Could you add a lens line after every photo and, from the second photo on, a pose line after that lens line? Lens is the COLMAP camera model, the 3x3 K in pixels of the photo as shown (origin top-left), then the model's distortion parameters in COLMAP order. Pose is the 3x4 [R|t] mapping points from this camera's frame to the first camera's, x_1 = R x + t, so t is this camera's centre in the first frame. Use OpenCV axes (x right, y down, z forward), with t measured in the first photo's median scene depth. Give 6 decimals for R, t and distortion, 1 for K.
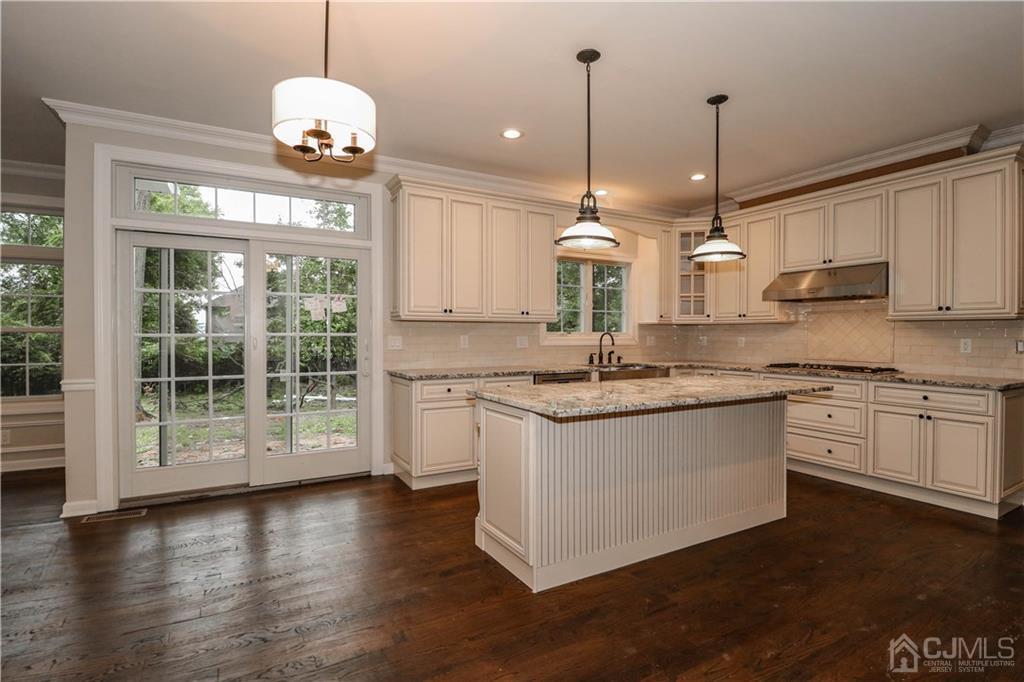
lens RADIAL K [[486.1, 0, 510.0], [0, 486.1, 338.5], [0, 0, 1]] dist [-0.002223, -0.012852]
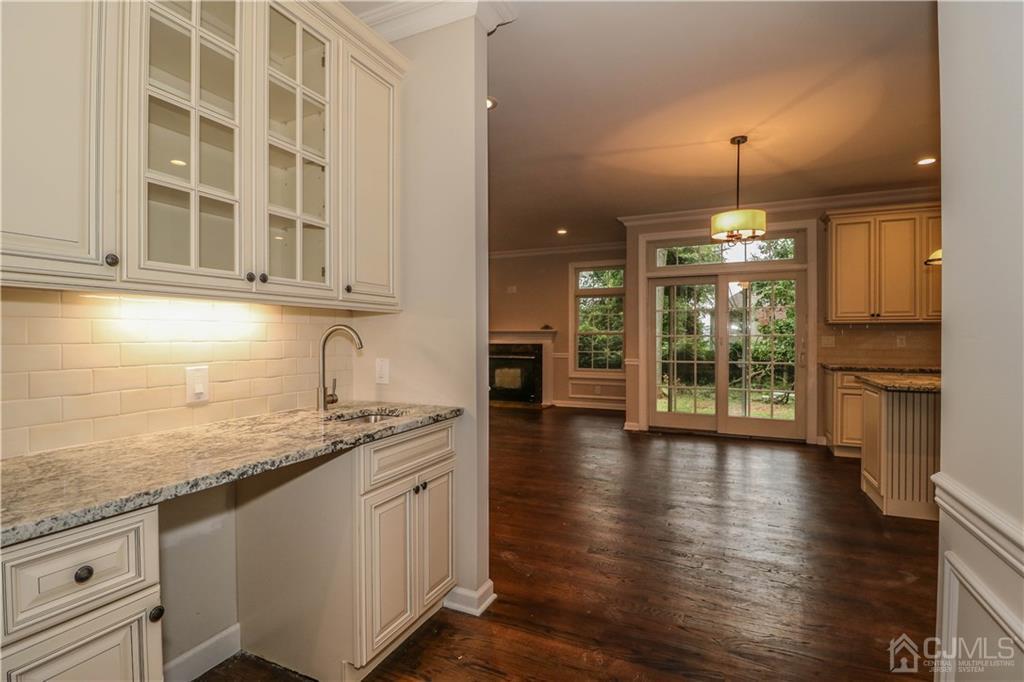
lens RADIAL K [[486.1, 0, 510.0], [0, 486.1, 338.5], [0, 0, 1]] dist [-0.002223, -0.012852]
pose [[0.574964, 0.002850, -0.818173, 0.339829], [-0.004217, 0.999991, 0.000520, 0.003139], [0.818167, 0.003151, 0.574971, -0.425481]]
